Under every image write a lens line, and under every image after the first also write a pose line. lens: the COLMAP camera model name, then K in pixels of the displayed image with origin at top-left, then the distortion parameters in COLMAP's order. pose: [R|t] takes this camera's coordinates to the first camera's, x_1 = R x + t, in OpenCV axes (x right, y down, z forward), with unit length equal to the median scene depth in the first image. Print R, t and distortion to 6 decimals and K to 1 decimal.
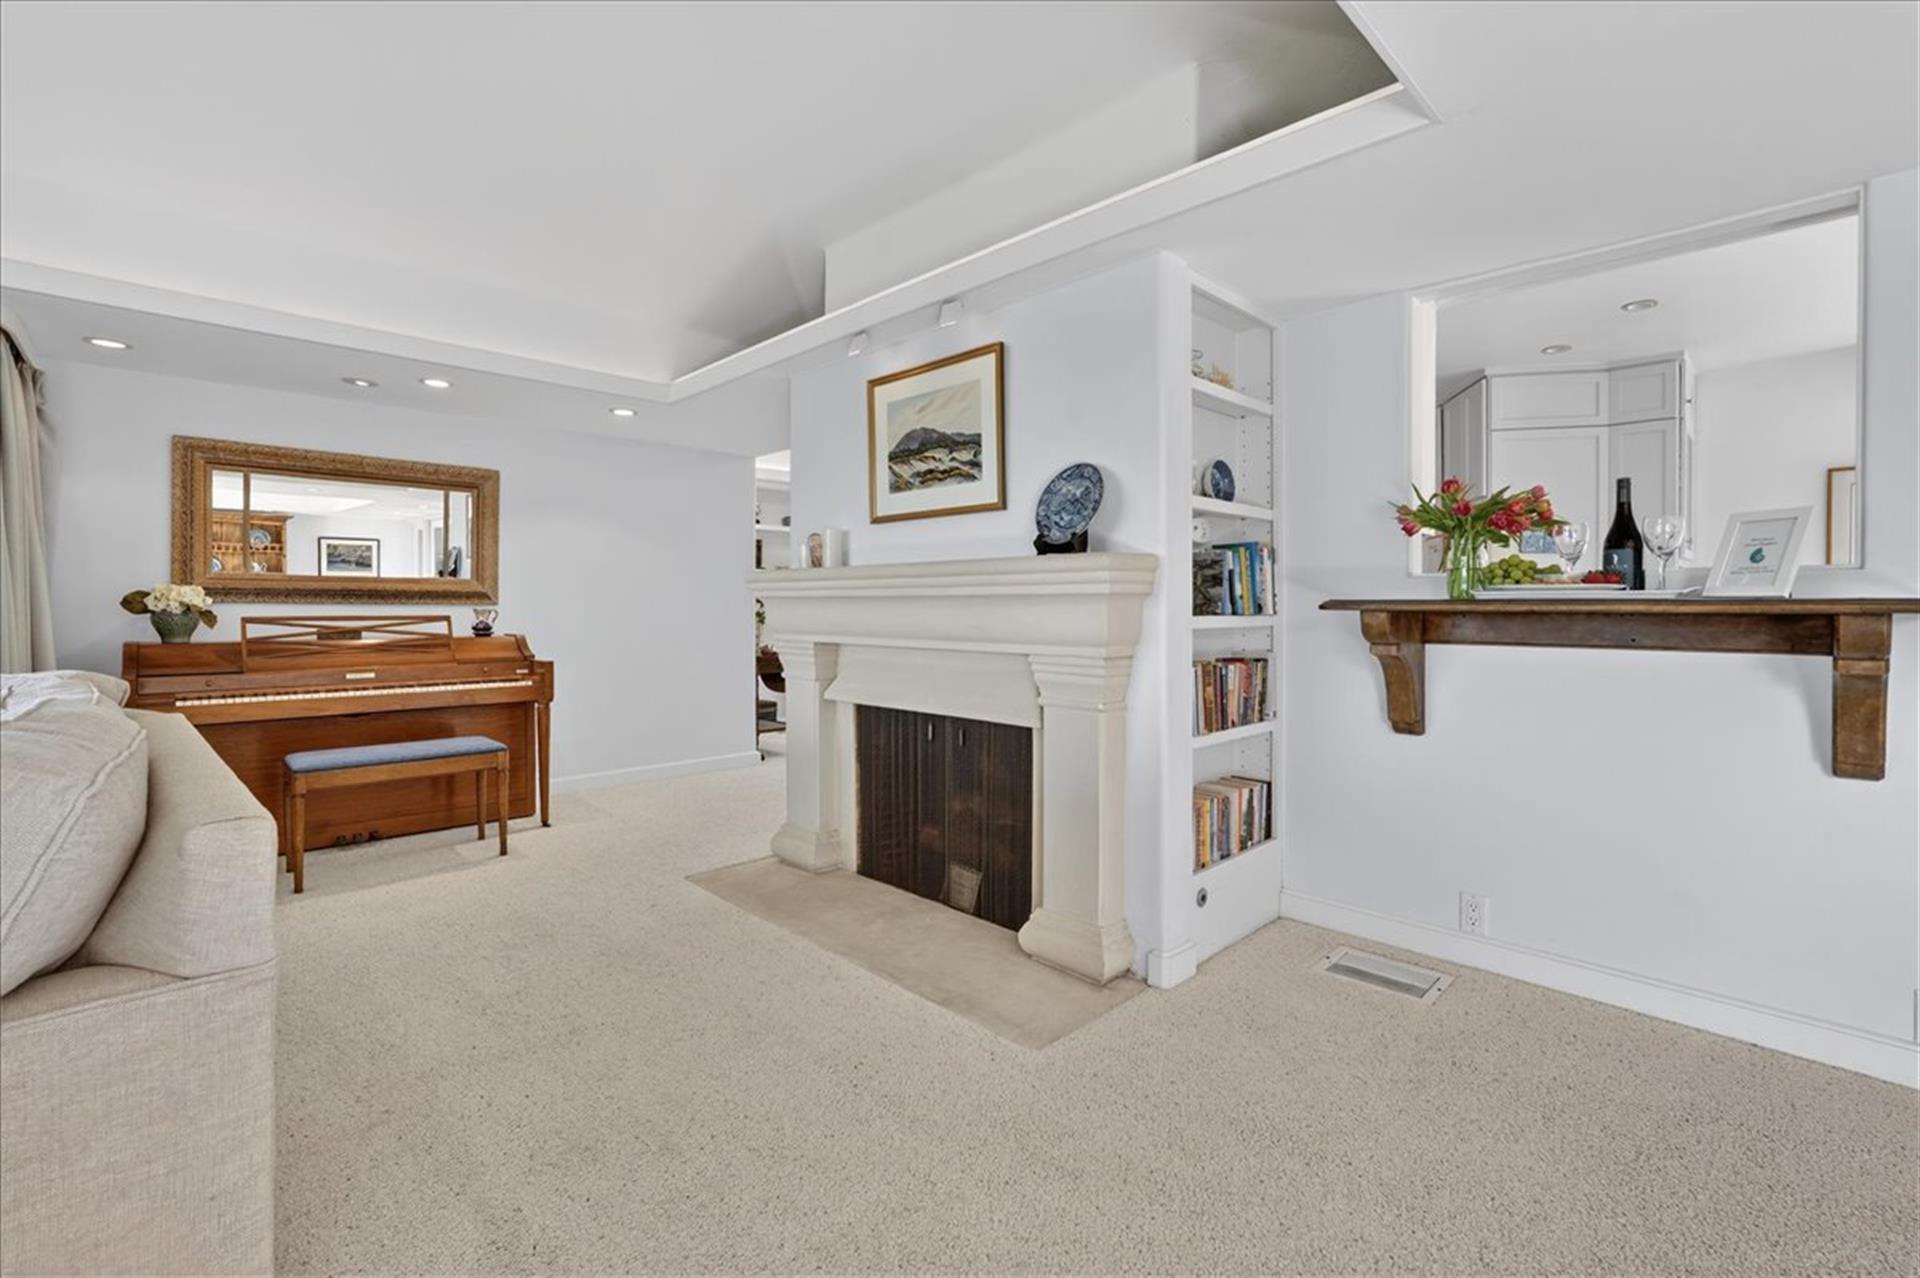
lens RADIAL K [[847.6, 0, 936.8], [0, 847.6, 610.9], [0, 0, 1]] dist [-0.003885, 0.001395]
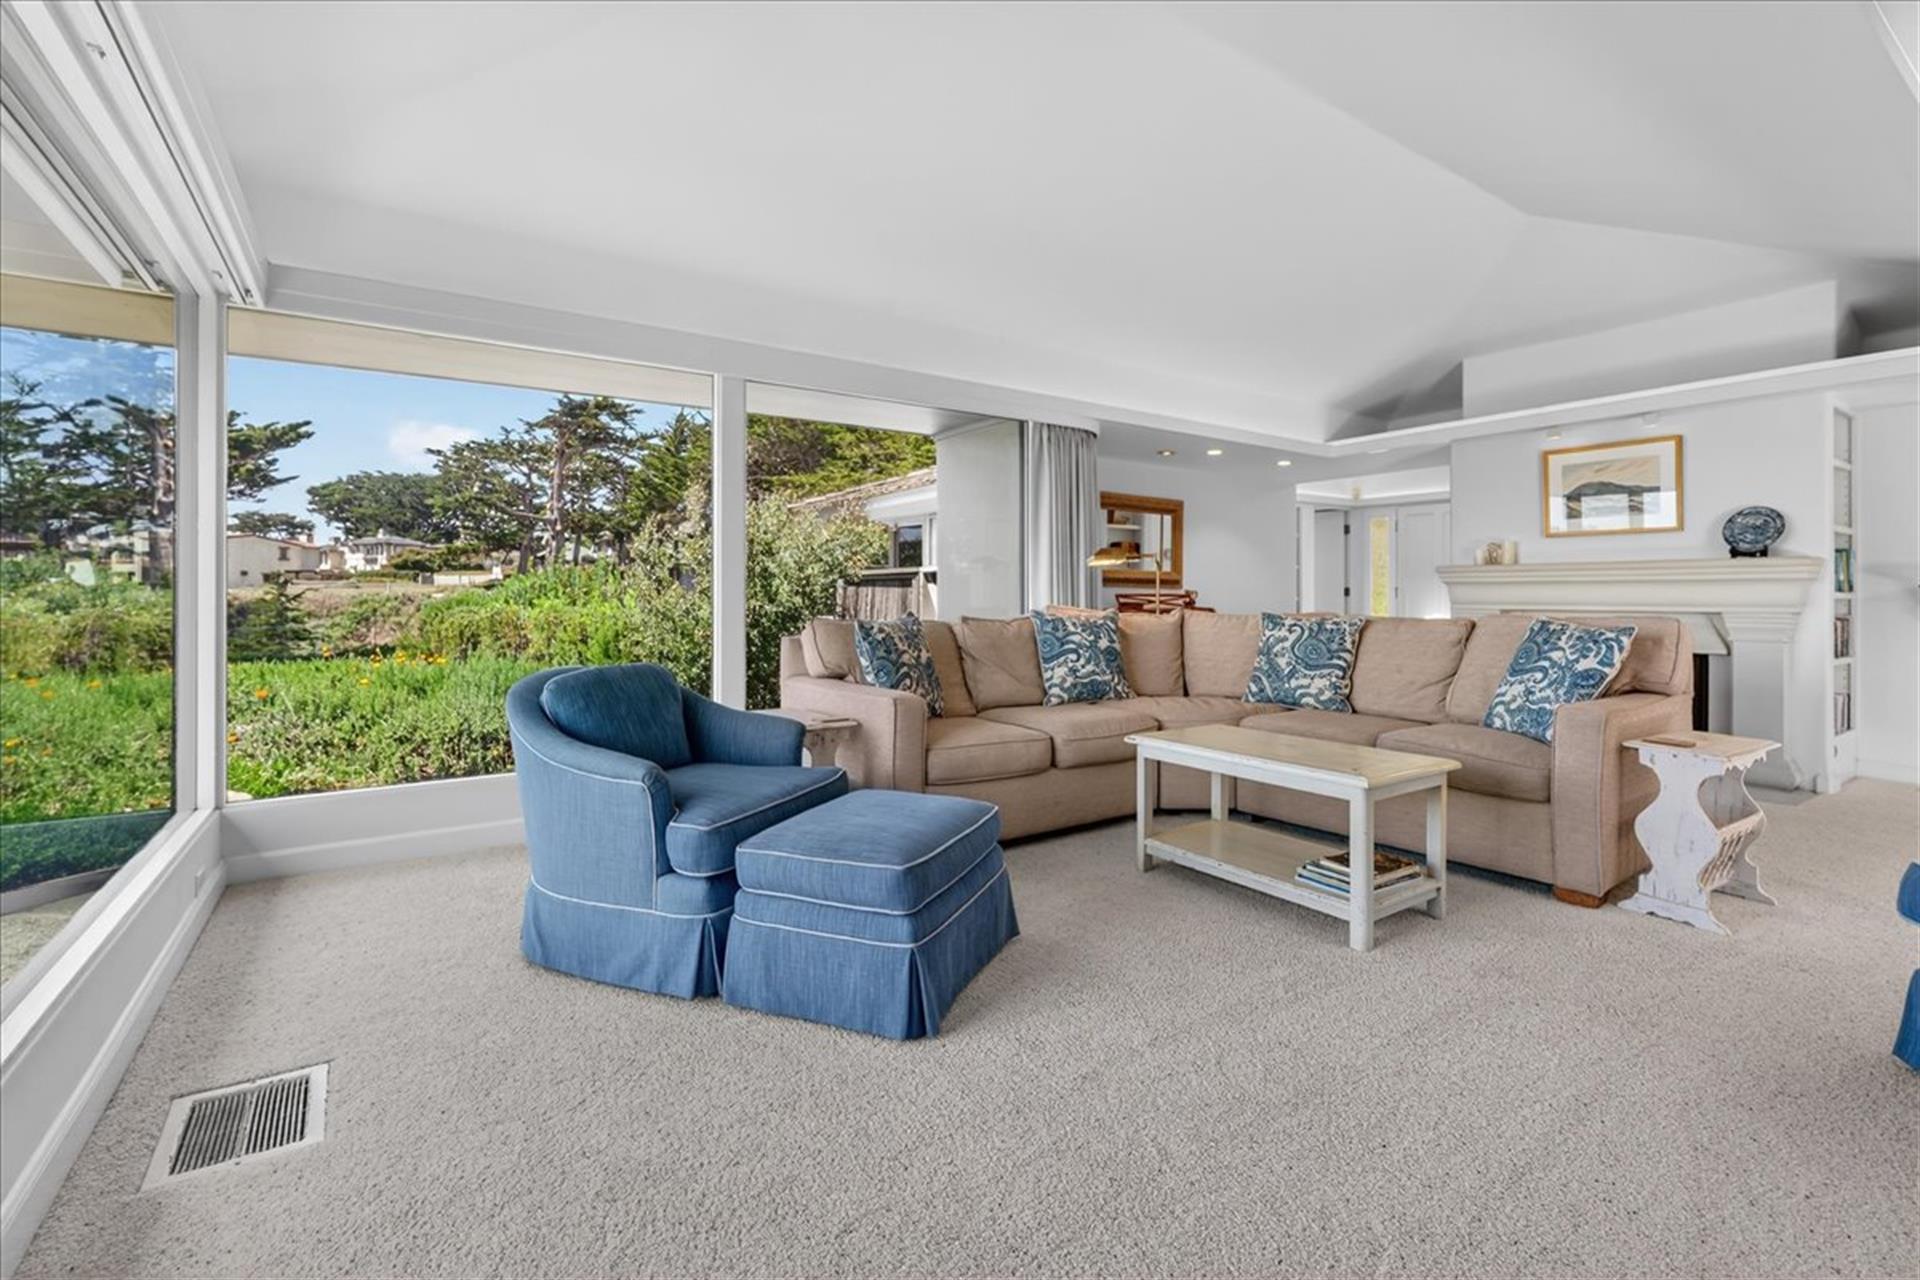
lens RADIAL K [[847.6, 0, 960.2], [0, 847.6, 596.8], [0, 0, 1]] dist [-0.003885, 0.001395]
pose [[0.984430, 0.002810, -0.175755, -0.985869], [-0.004136, 0.999966, -0.007177, 0.031073], [0.175729, 0.007792, 0.984408, -0.887617]]
